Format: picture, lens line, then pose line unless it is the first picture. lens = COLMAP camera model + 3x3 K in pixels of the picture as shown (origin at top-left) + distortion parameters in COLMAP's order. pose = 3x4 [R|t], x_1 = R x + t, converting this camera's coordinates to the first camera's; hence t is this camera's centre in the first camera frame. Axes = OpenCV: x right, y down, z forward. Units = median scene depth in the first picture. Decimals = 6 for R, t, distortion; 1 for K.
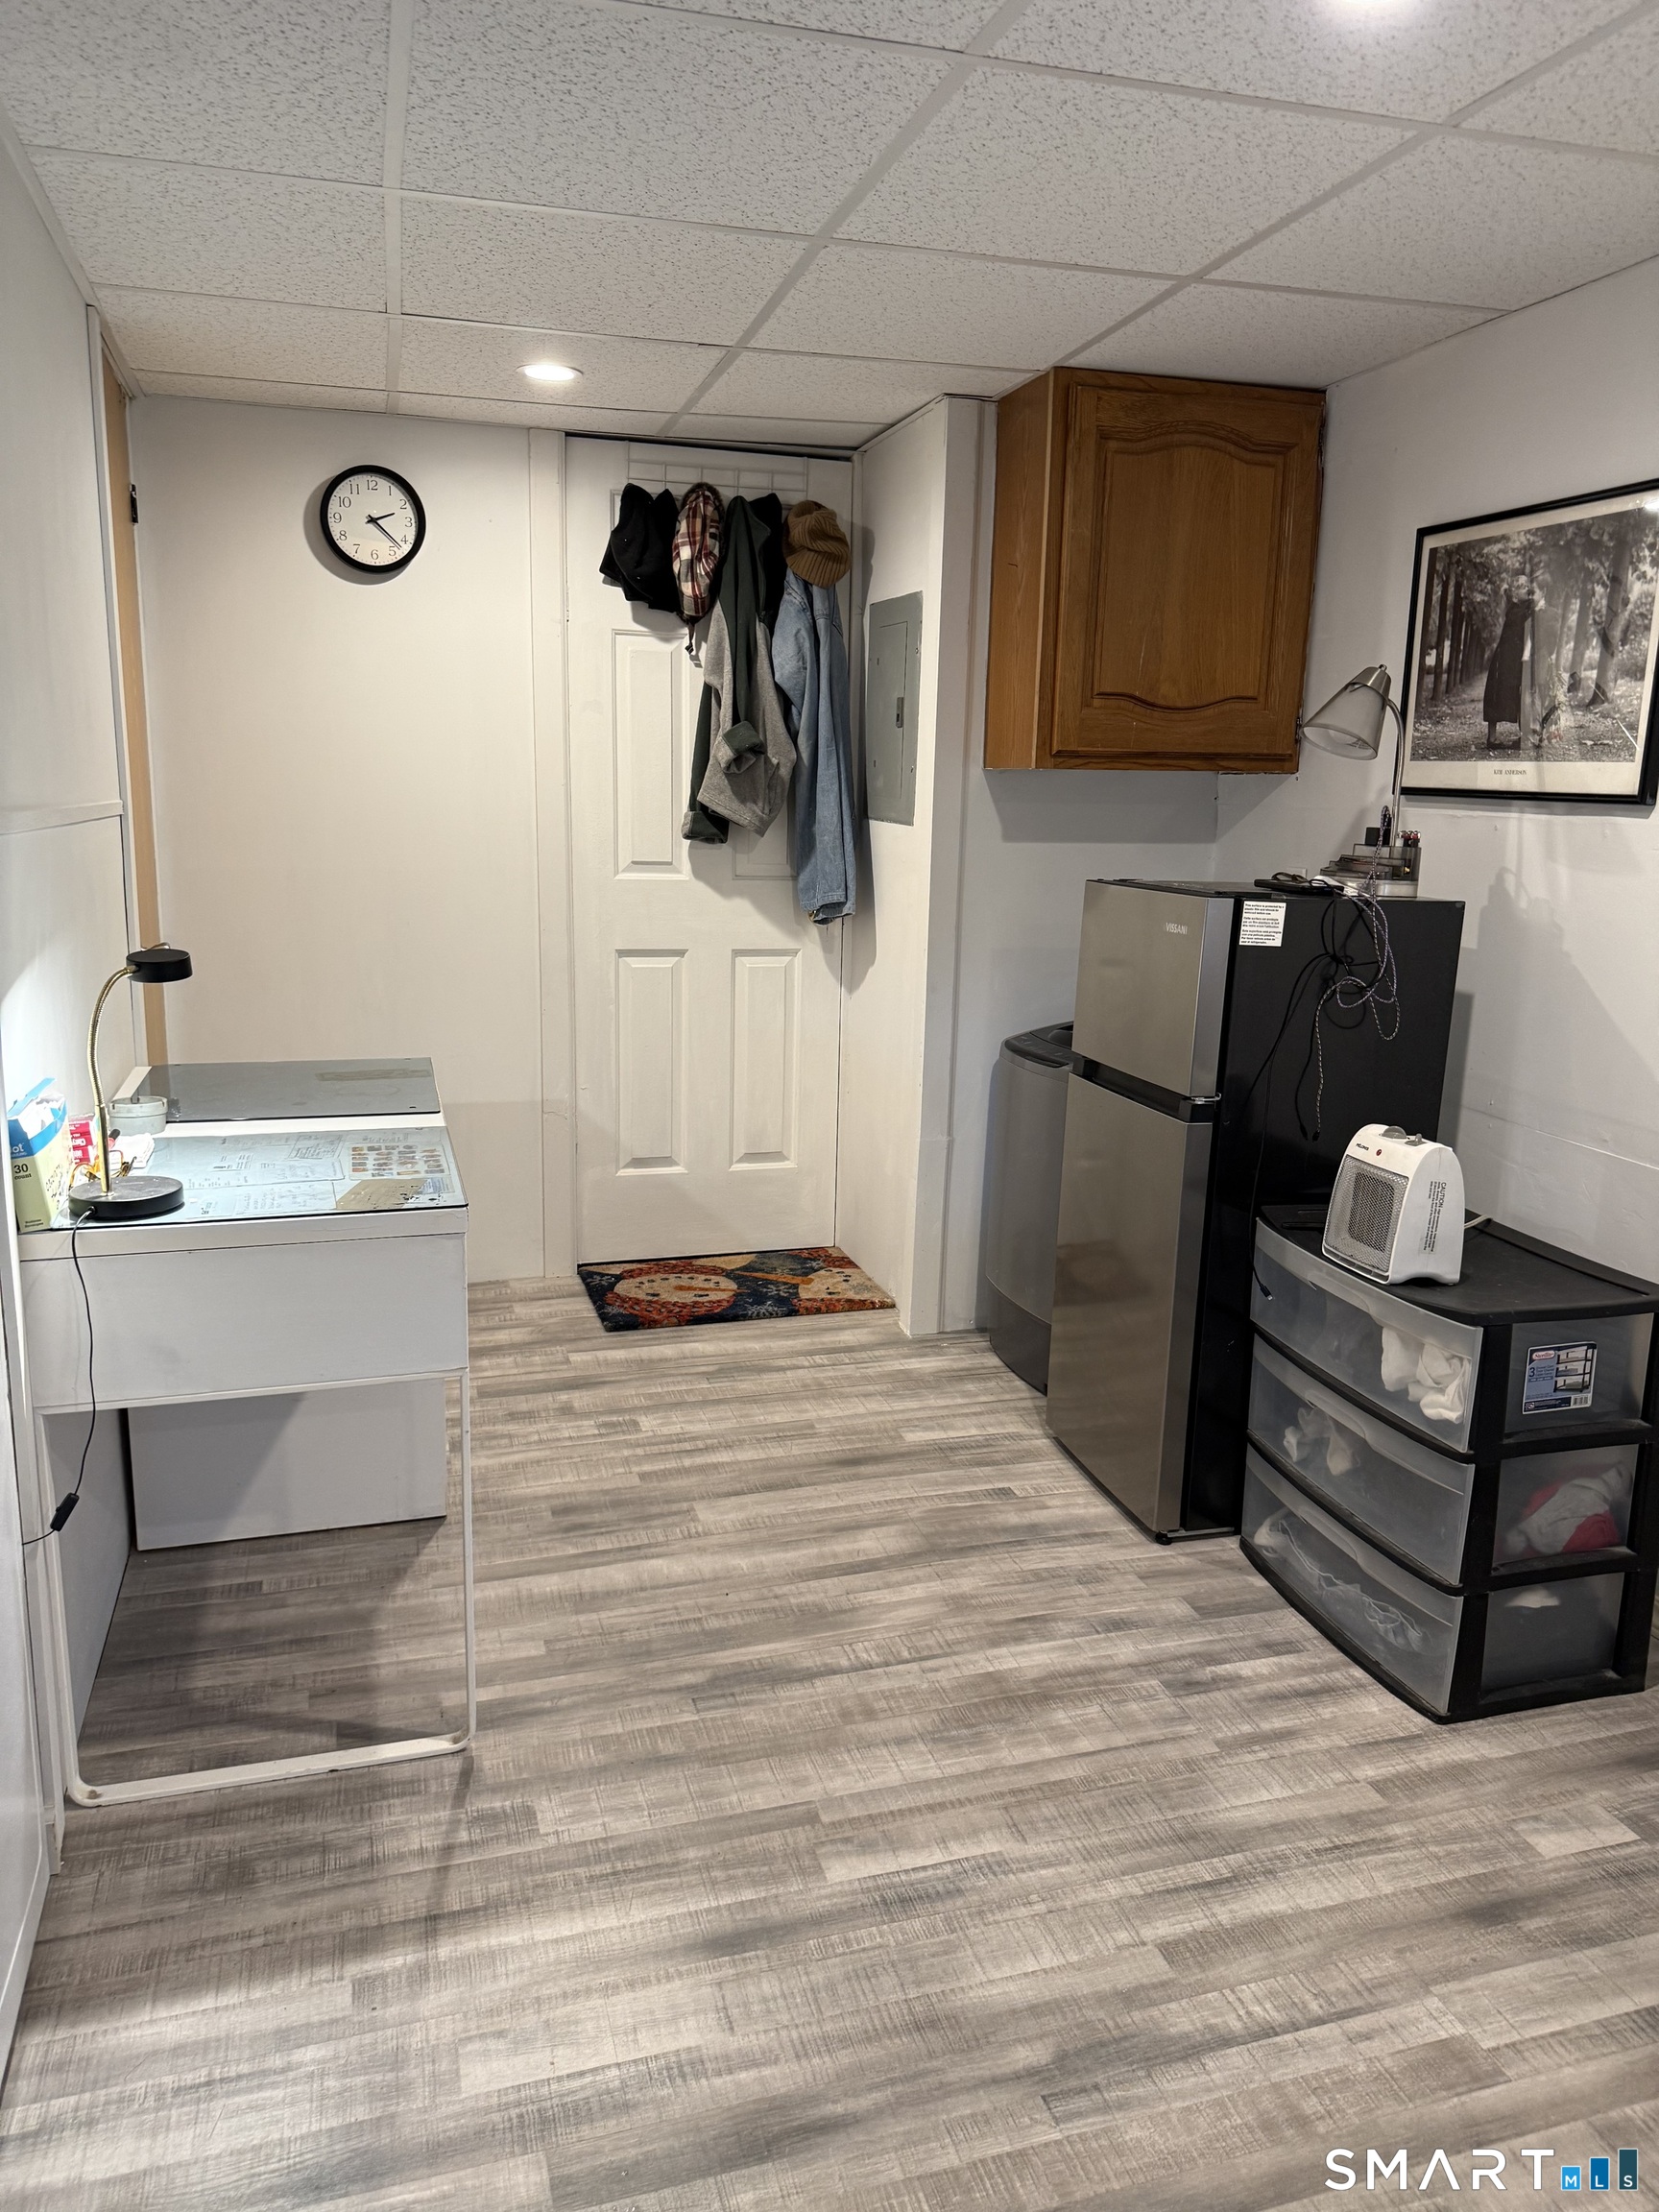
lens RADIAL K [[1562.0, 0, 824.5], [0, 1562.0, 1142.3], [0, 0, 1]] dist [0.042728, -0.032413]
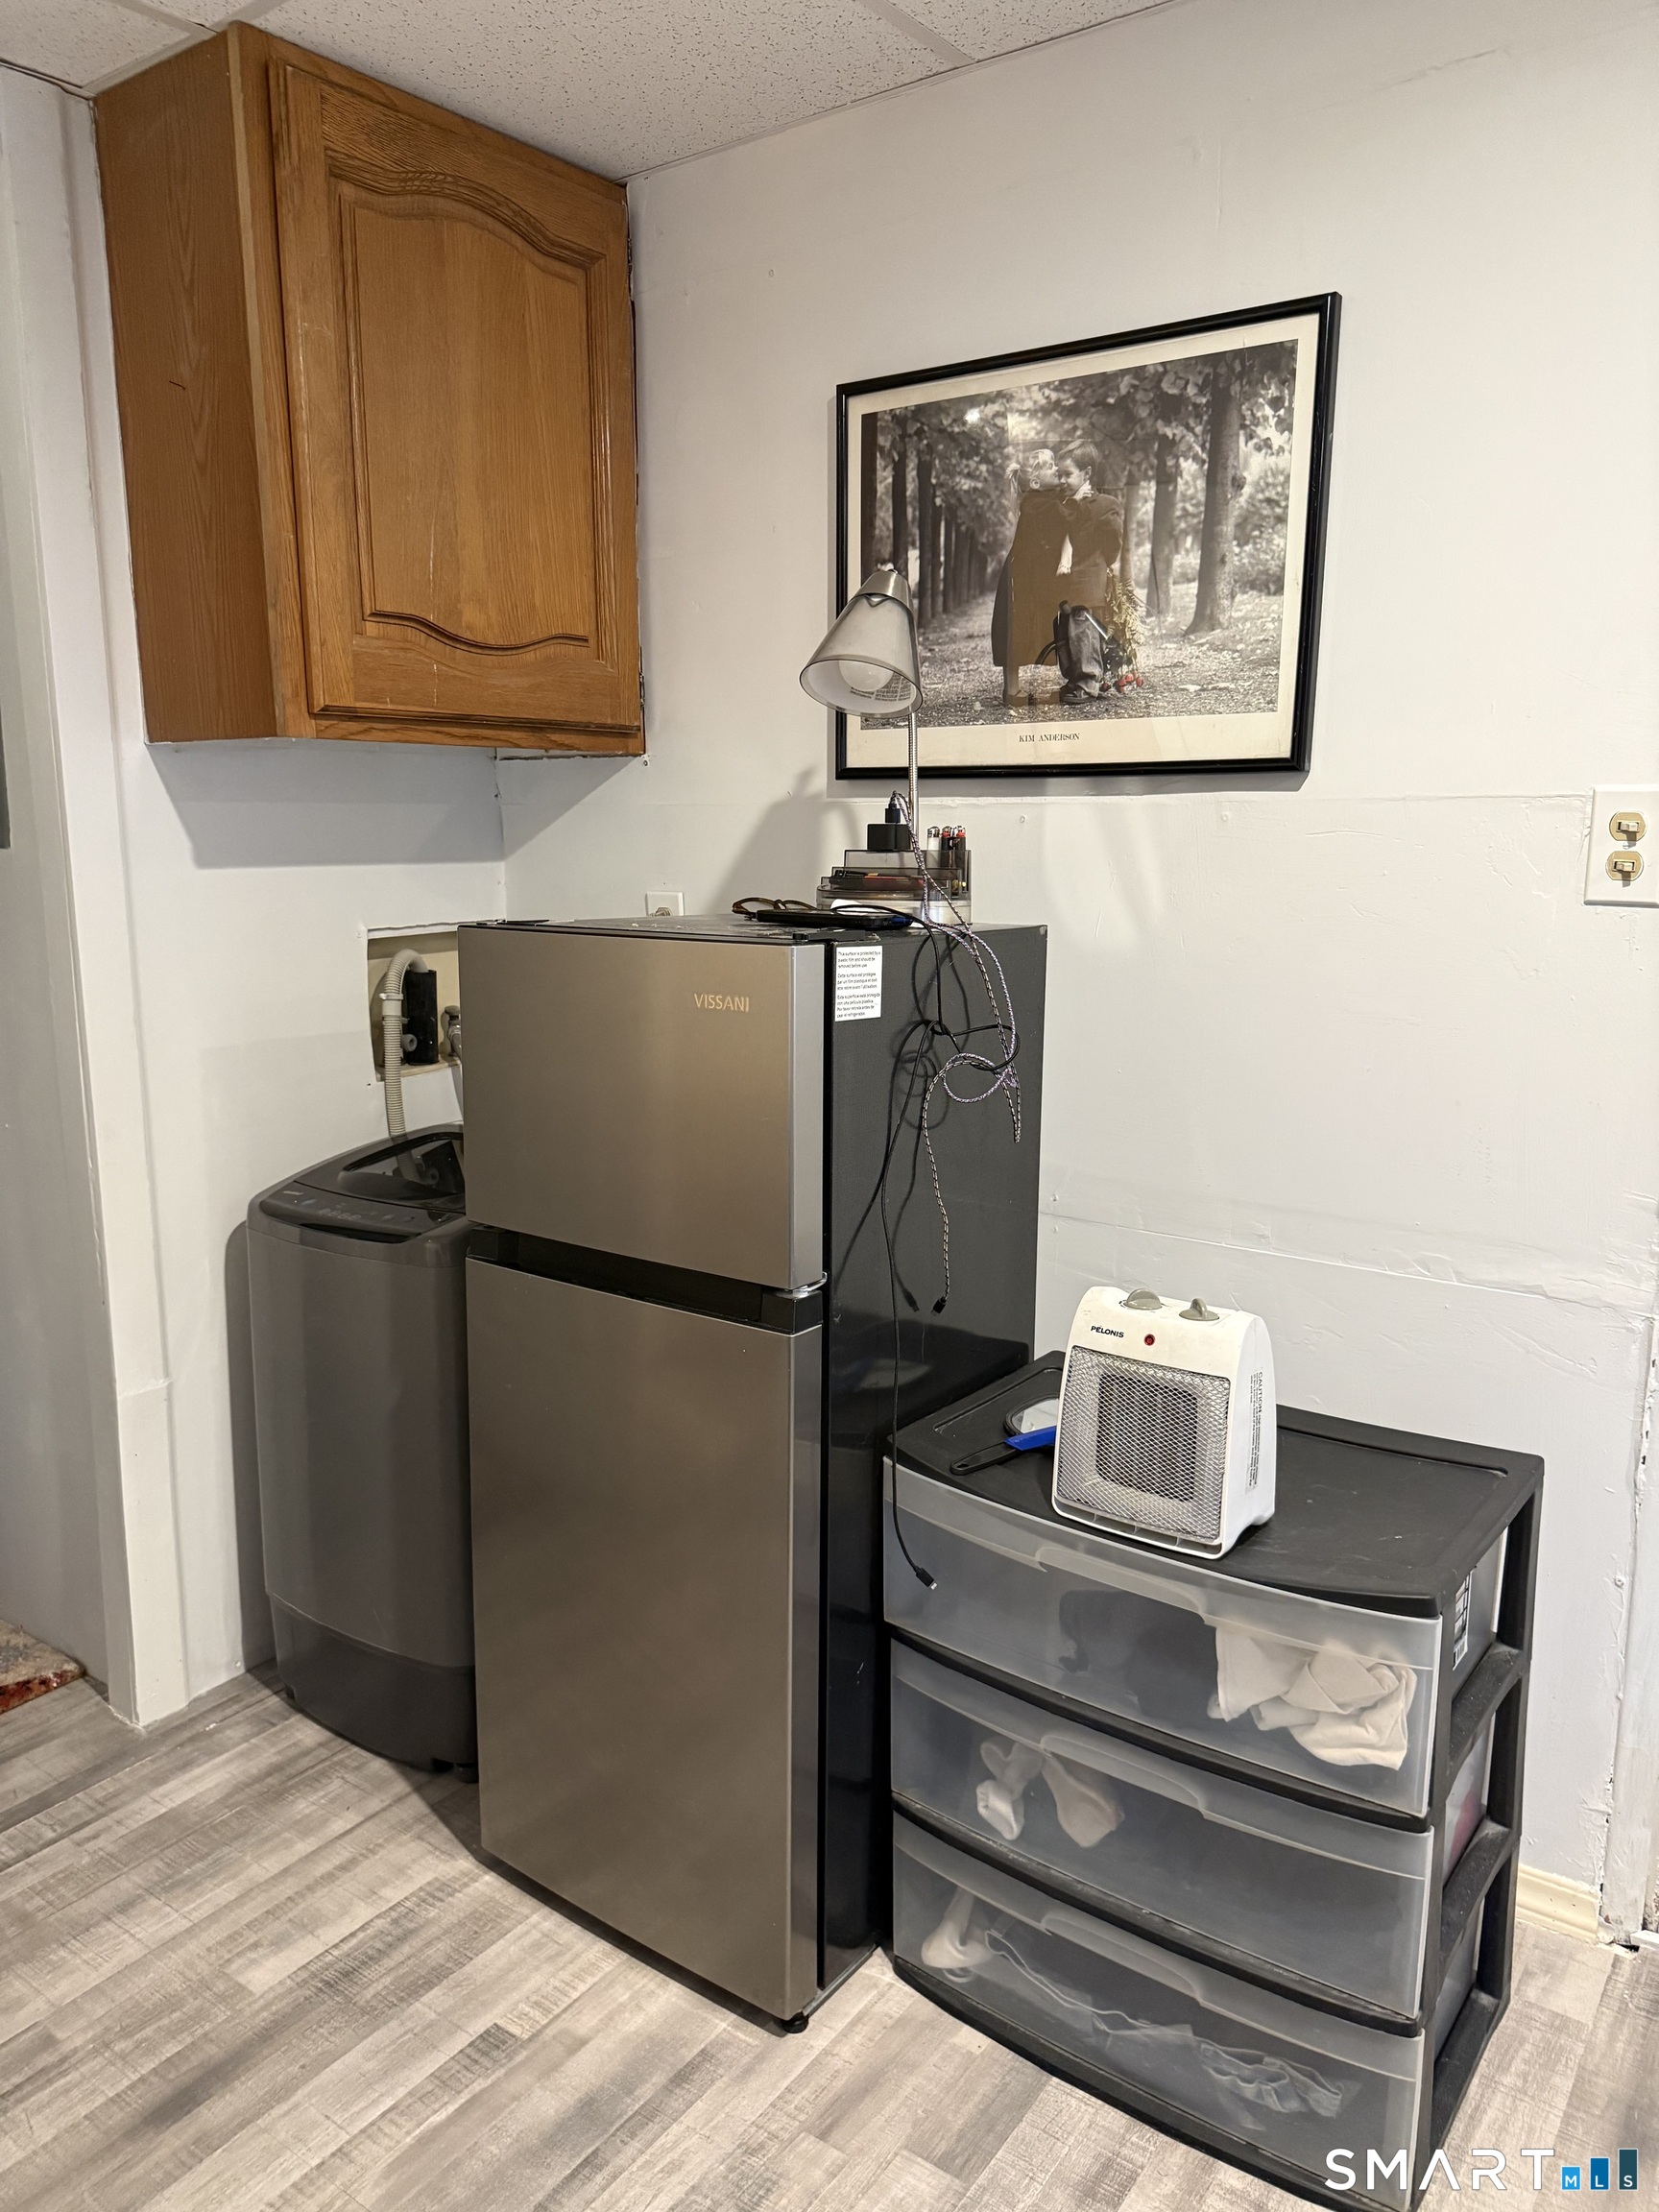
lens RADIAL K [[1562.0, 0, 824.5], [0, 1562.0, 1142.3], [0, 0, 1]] dist [0.042728, -0.032413]
pose [[0.790773, -0.147384, 0.594101, -0.082373], [0.158665, 0.986760, 0.033605, -0.094750], [-0.591189, 0.067689, 0.803688, 0.501717]]
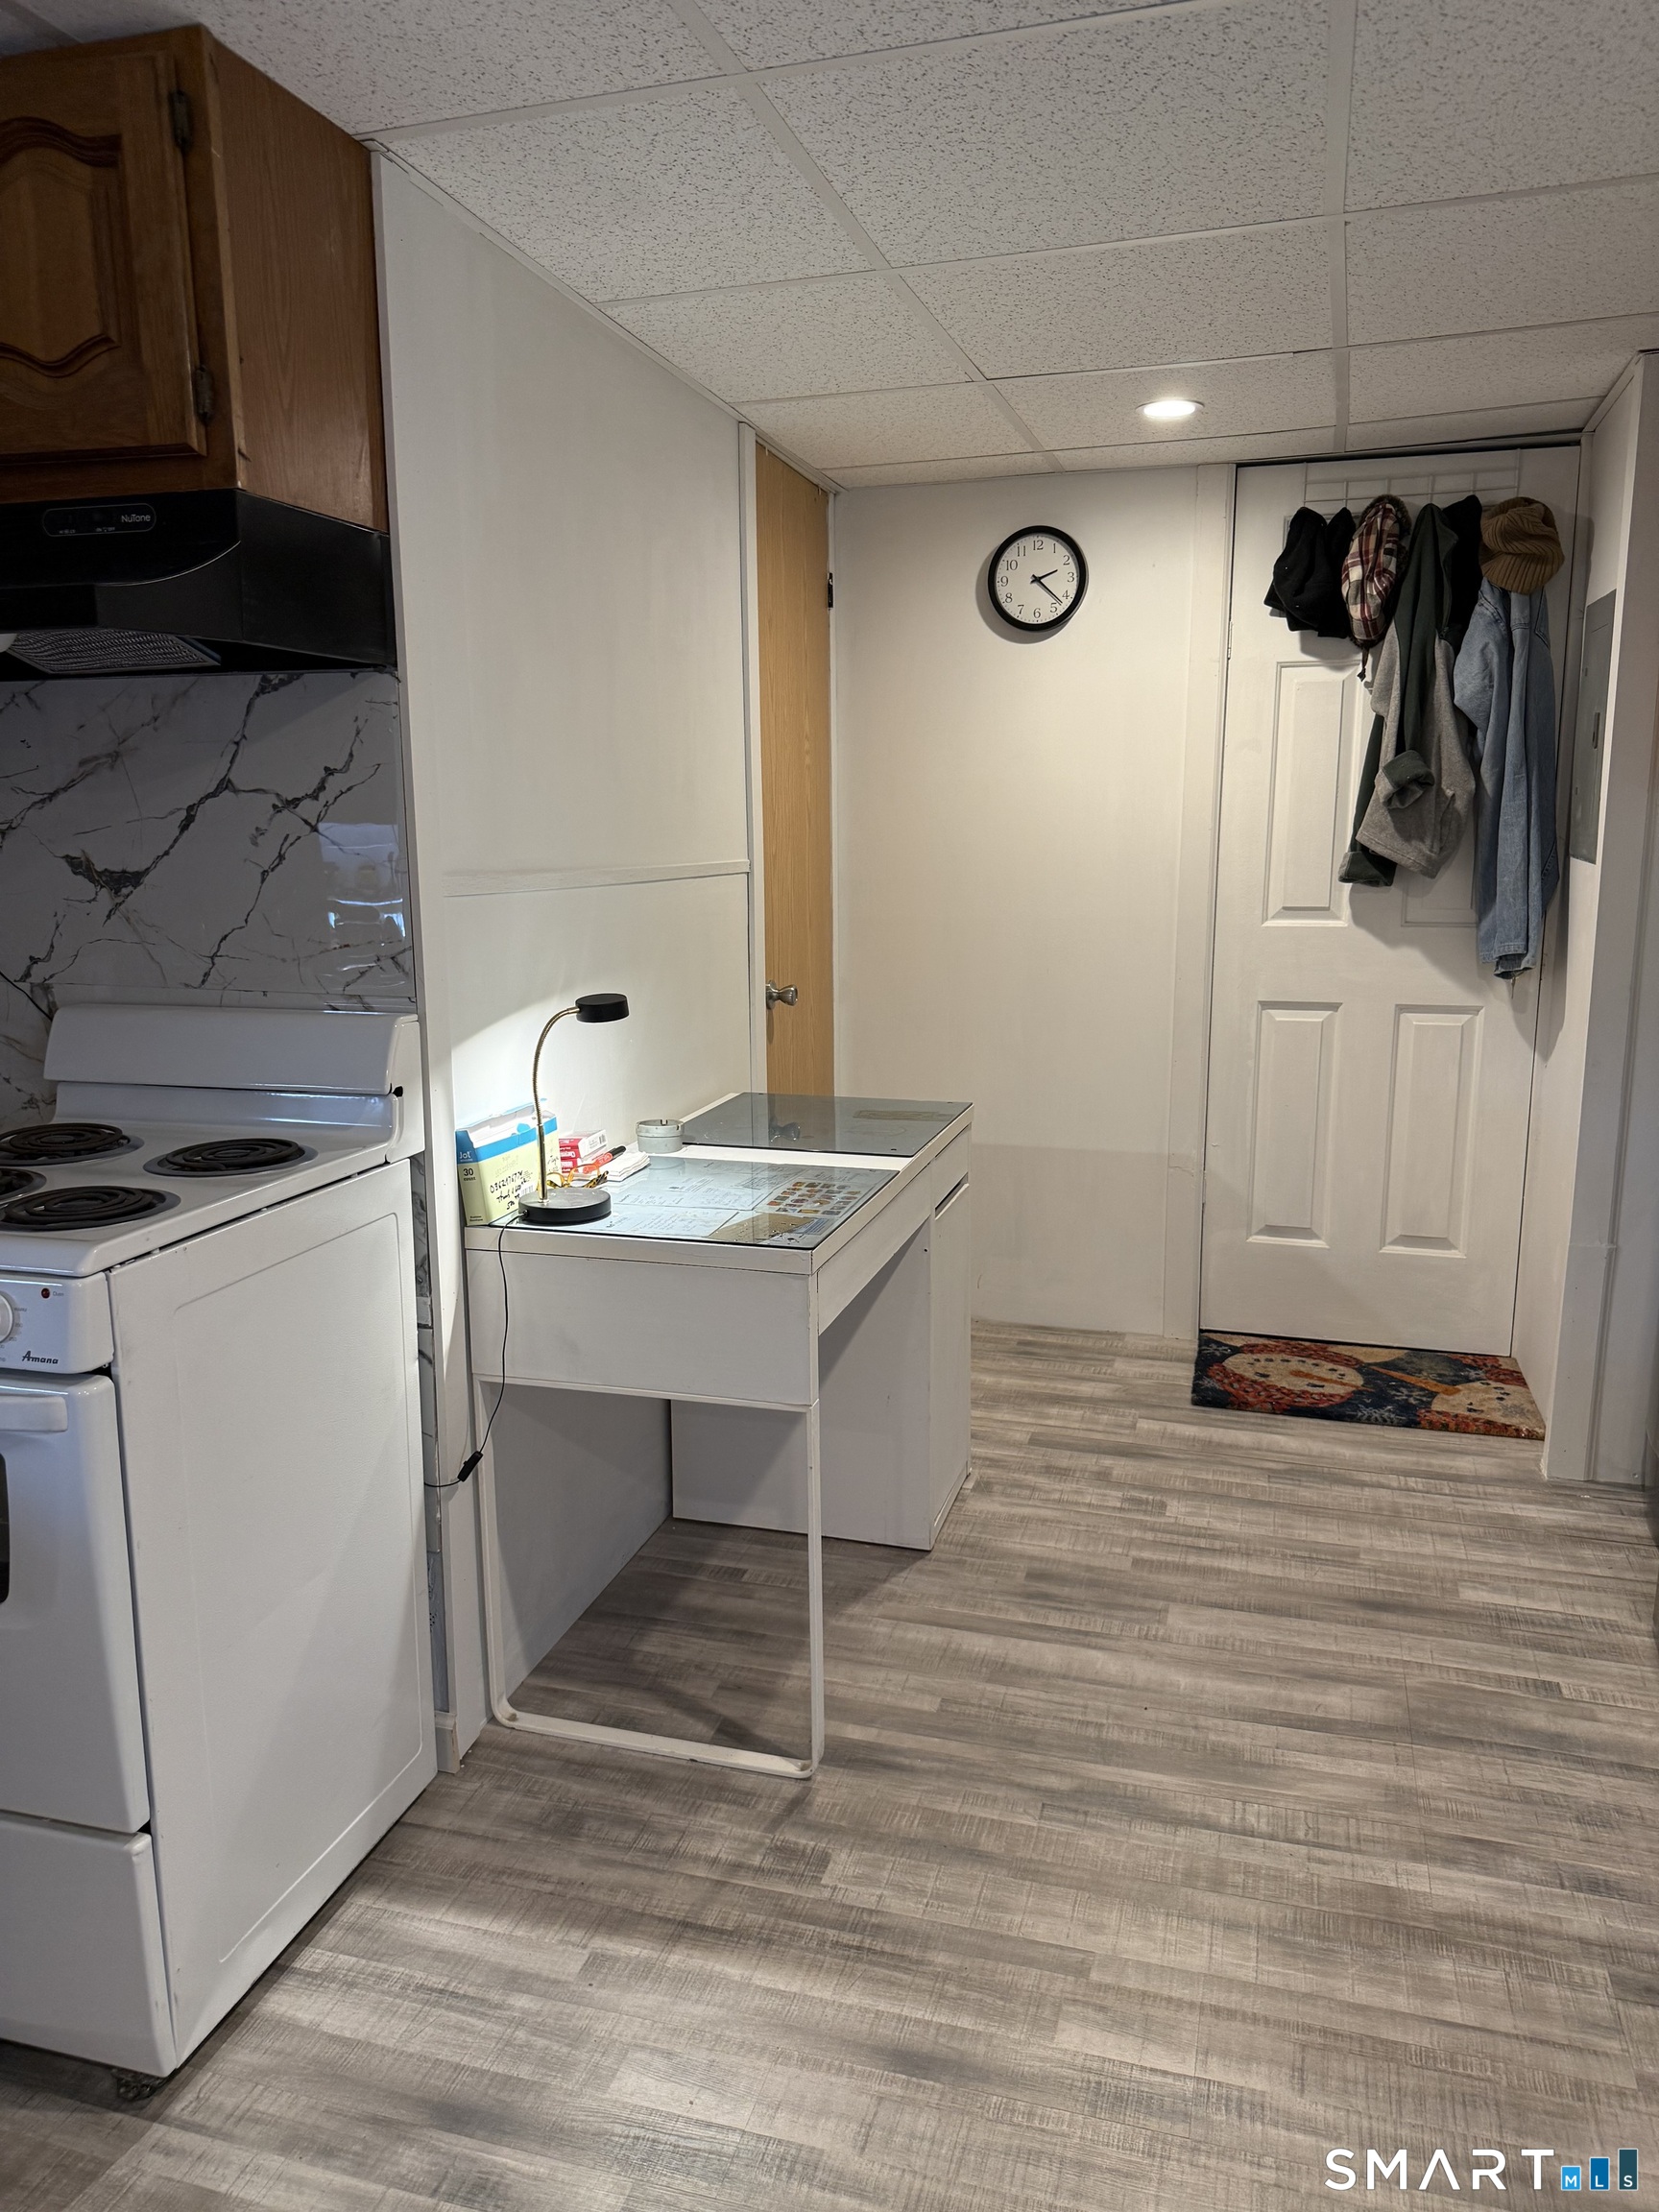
lens RADIAL K [[1599.5, 0, 829.5], [0, 1599.5, 1106.0], [0, 0, 1]] dist [0.038149, -0.029346]
pose [[0.834485, 0.069684, -0.546607, 0.257879], [-0.102662, 0.994264, -0.029978, -0.008465], [0.541383, 0.081132, 0.836853, 0.097332]]
